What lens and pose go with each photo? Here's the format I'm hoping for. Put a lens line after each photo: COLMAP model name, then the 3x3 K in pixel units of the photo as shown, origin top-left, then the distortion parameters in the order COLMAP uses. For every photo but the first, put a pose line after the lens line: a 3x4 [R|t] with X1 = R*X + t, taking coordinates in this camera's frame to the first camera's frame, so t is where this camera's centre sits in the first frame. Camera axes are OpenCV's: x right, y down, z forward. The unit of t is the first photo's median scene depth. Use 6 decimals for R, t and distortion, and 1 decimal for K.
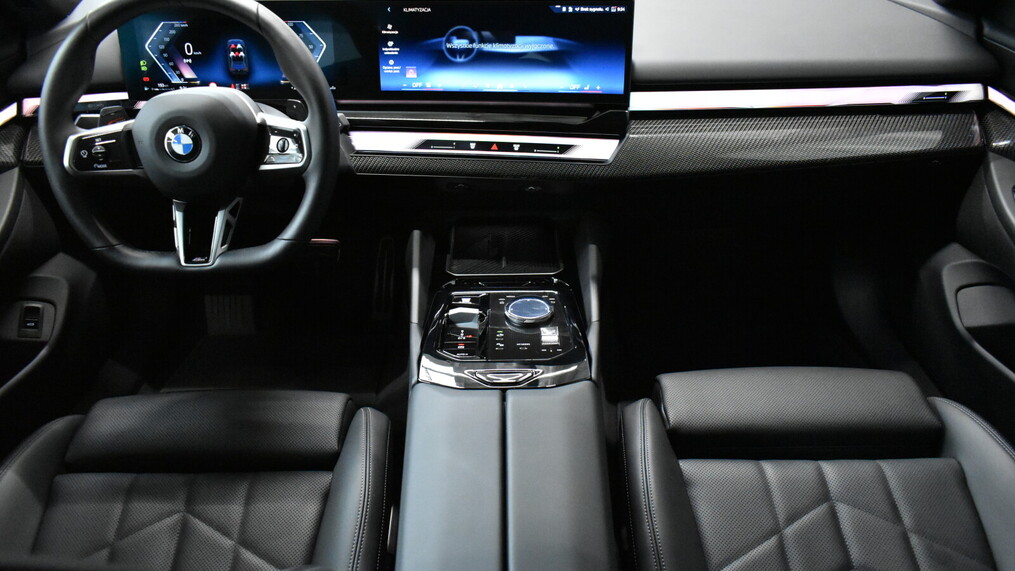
lens RADIAL K [[792.3, 0, 507.0], [0, 792.3, 285.2], [0, 0, 1]] dist [-0.006170, 0.004578]
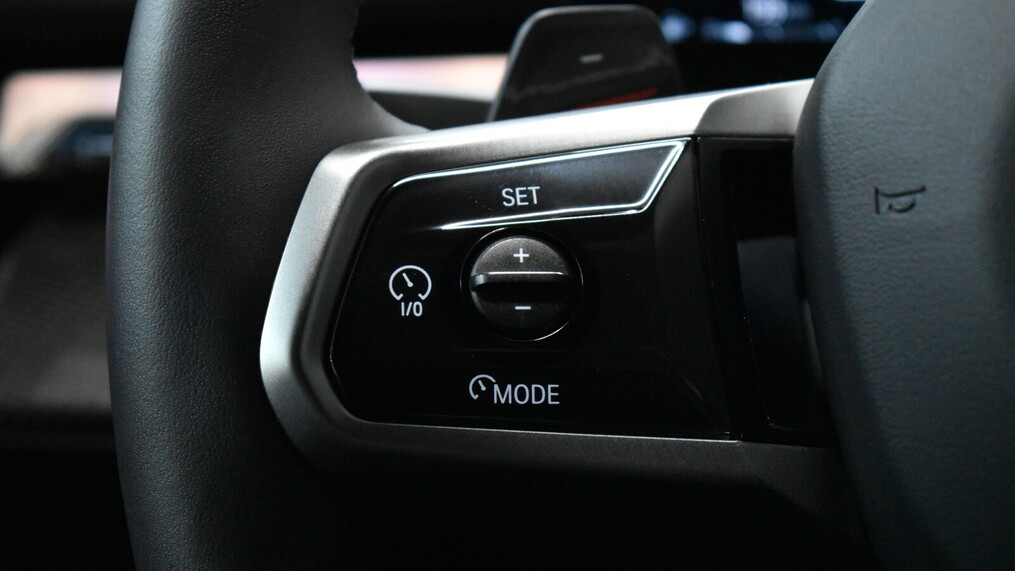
lens RADIAL K [[2455.8, 0, 506.7], [0, 2455.8, 285.4], [0, 0, 1]] dist [0.000759, 0.000000]
pose [[0.946340, 0.034614, -0.321315, -0.379193], [-0.122207, 0.958749, -0.256642, -0.065331], [0.299177, 0.282137, 0.911533, 0.622642]]
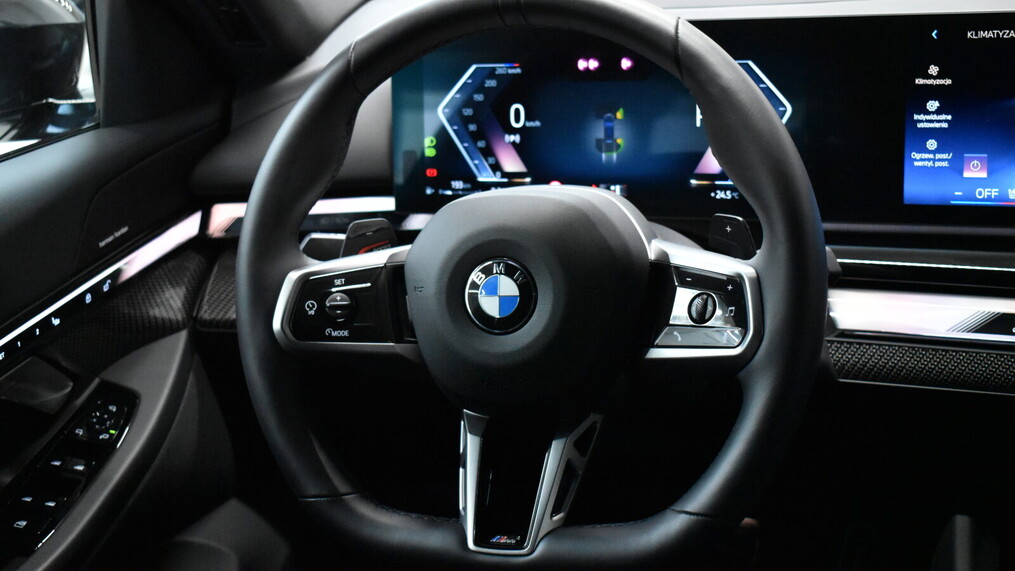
lens RADIAL K [[1582.2, 0, 508.1], [0, 1582.2, 286.8], [0, 0, 1]] dist [0.010657, 0.000000]
pose [[0.942100, 0.038815, -0.333078, -0.078757], [-0.105385, 0.977223, -0.184199, -0.006476], [0.318342, 0.208636, 0.924732, 0.102780]]
